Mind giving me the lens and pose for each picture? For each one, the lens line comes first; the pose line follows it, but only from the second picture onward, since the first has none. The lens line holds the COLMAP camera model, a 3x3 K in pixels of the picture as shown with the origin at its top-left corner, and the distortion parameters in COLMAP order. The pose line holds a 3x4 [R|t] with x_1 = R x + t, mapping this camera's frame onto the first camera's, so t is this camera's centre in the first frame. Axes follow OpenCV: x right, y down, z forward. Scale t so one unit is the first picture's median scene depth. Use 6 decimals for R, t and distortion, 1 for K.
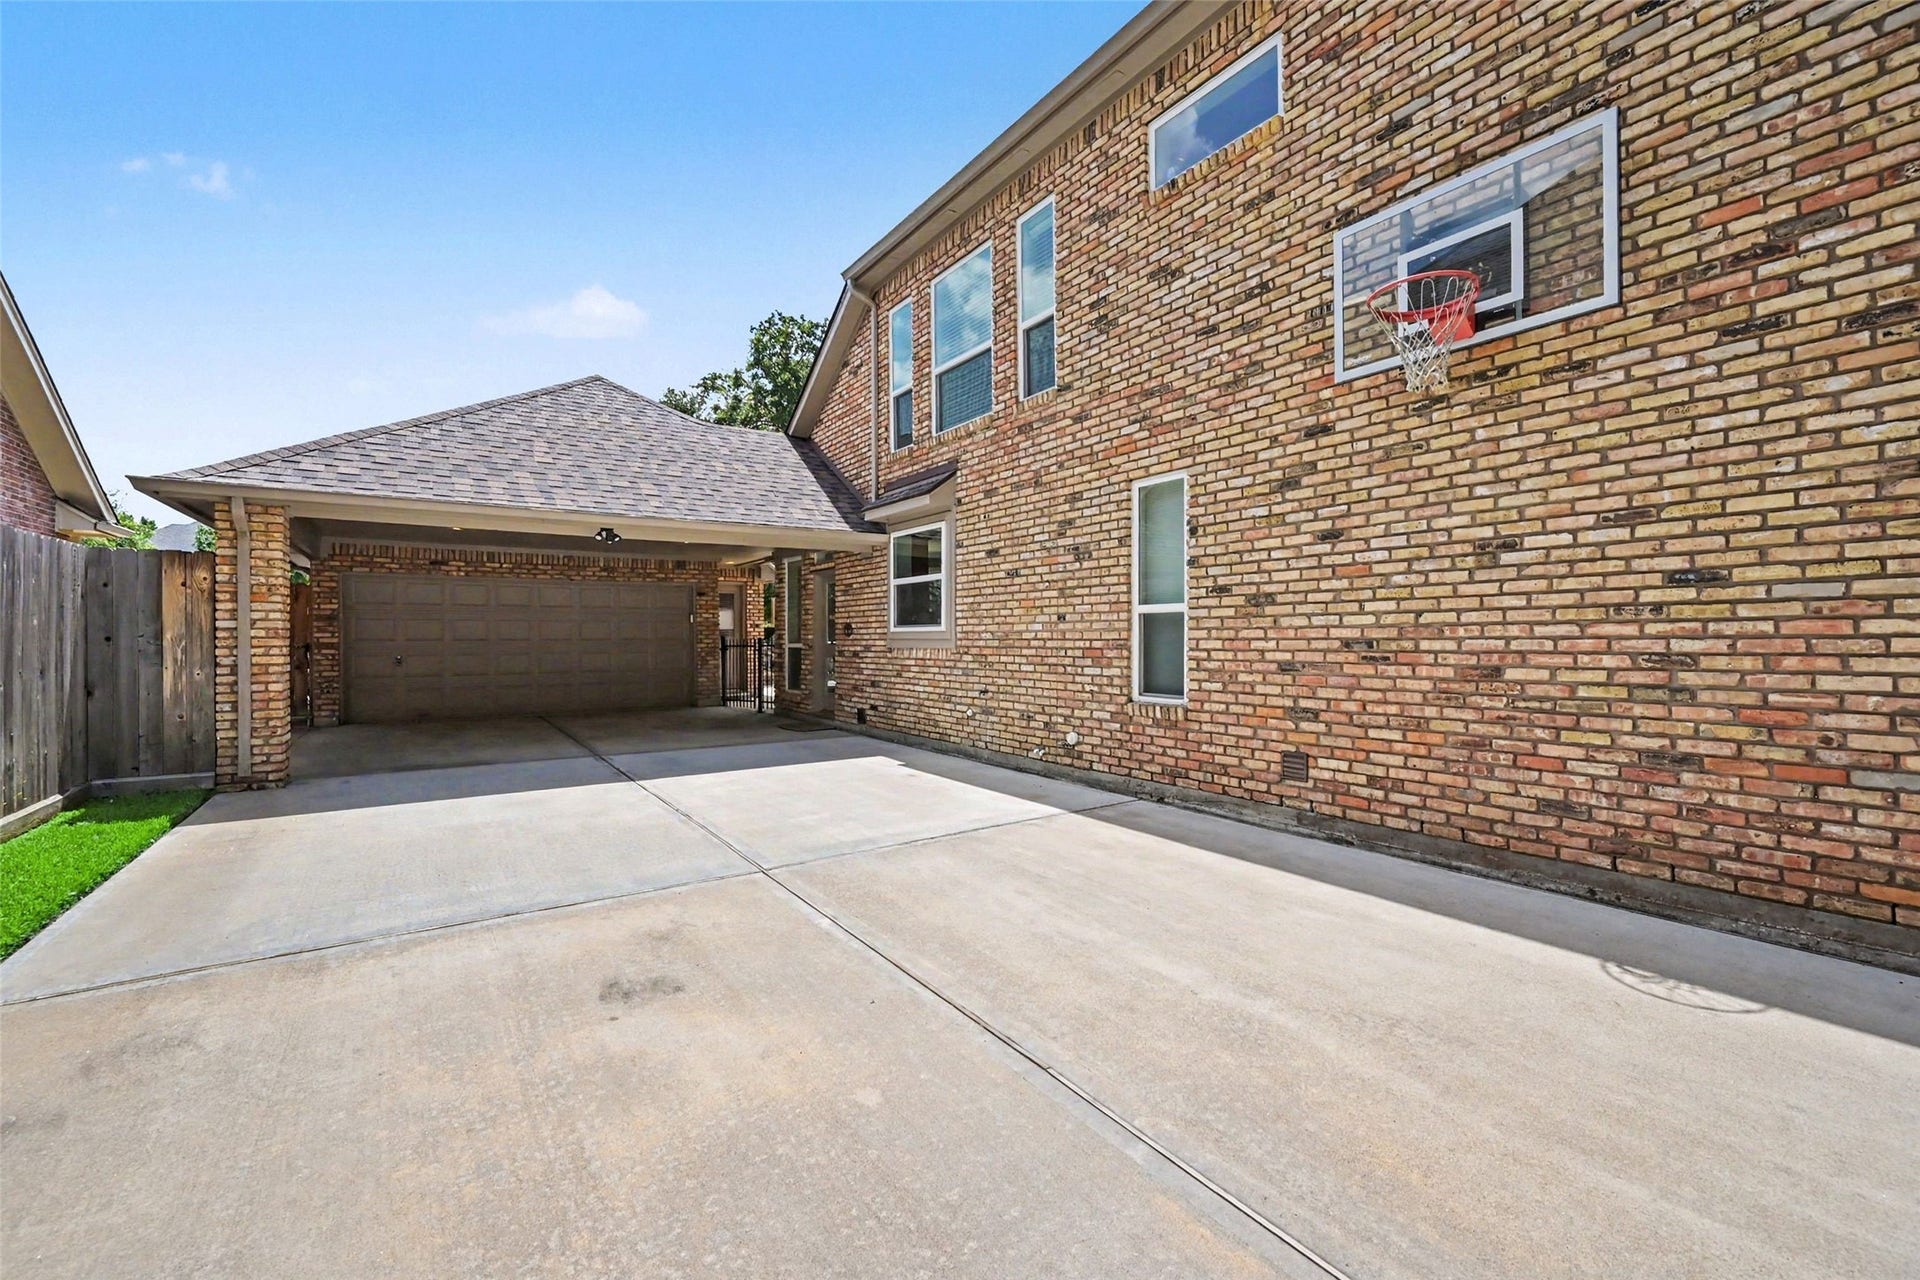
lens RADIAL K [[761.1, 0, 960.0], [0, 761.1, 640.0], [0, 0, 1]] dist [-0.000056, 0.000110]
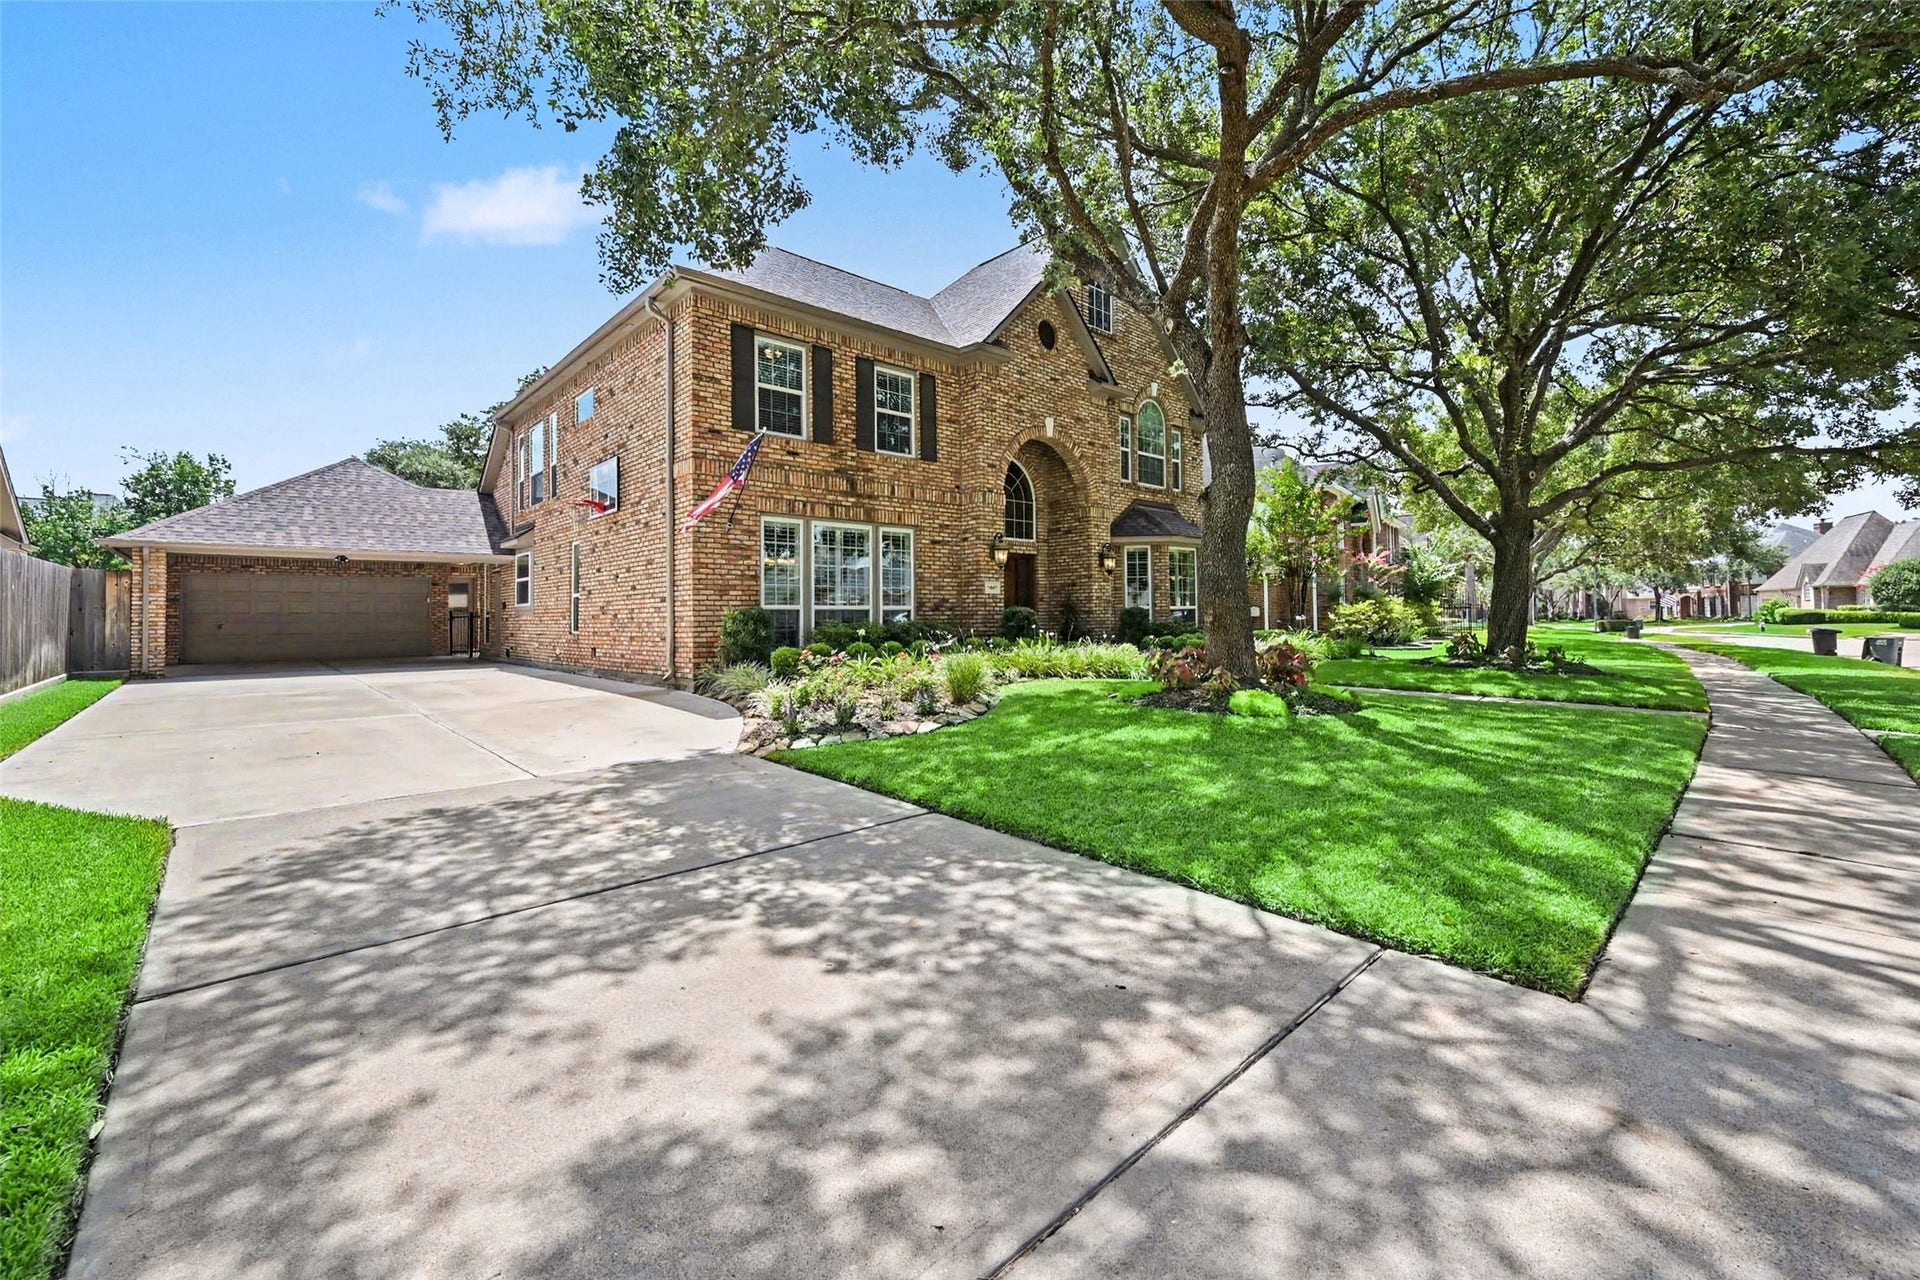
lens RADIAL K [[769.2, 0, 967.7], [0, 769.2, 611.9], [0, 0, 1]] dist [0.000782, 0.000282]
pose [[0.989706, -0.004879, 0.143035, 0.799434], [0.006451, 0.999924, -0.010527, 0.032697], [-0.142973, 0.011342, 0.989662, -1.131950]]
